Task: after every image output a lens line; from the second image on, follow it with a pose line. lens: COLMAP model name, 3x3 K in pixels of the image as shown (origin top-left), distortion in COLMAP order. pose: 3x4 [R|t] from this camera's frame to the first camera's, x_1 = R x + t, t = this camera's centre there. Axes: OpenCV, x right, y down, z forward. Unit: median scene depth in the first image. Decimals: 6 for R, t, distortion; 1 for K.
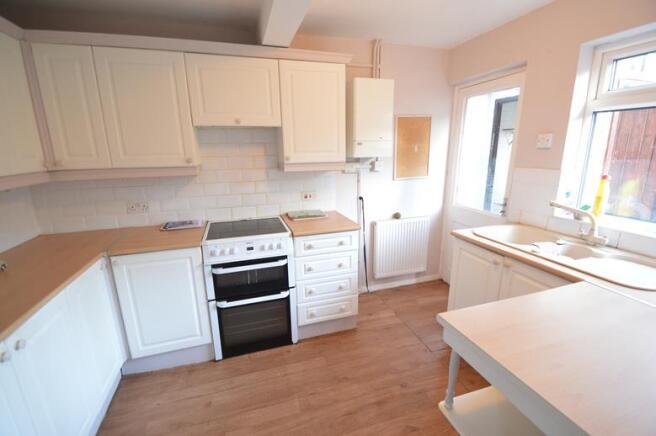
lens RADIAL K [[293.0, 0, 328.0], [0, 293.0, 218.0], [0, 0, 1]] dist [-0.001355, -0.000227]
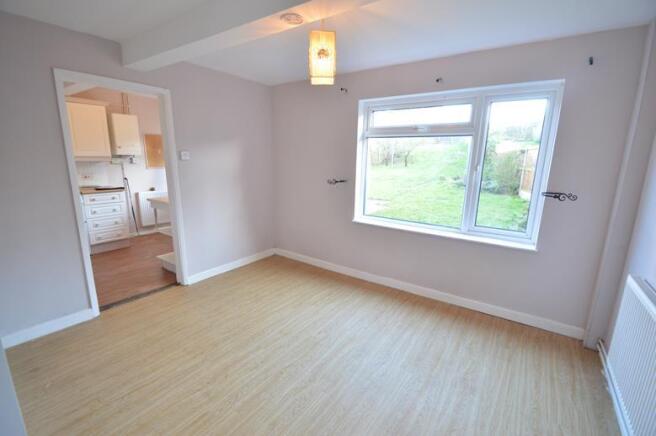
lens RADIAL K [[293.0, 0, 328.0], [0, 293.0, 218.0], [0, 0, 1]] dist [-0.001355, -0.000227]
pose [[0.785019, -0.097859, 0.611693, -0.034538], [0.111990, 0.993593, 0.015233, 0.303408], [-0.609264, 0.056545, 0.790948, -1.215186]]
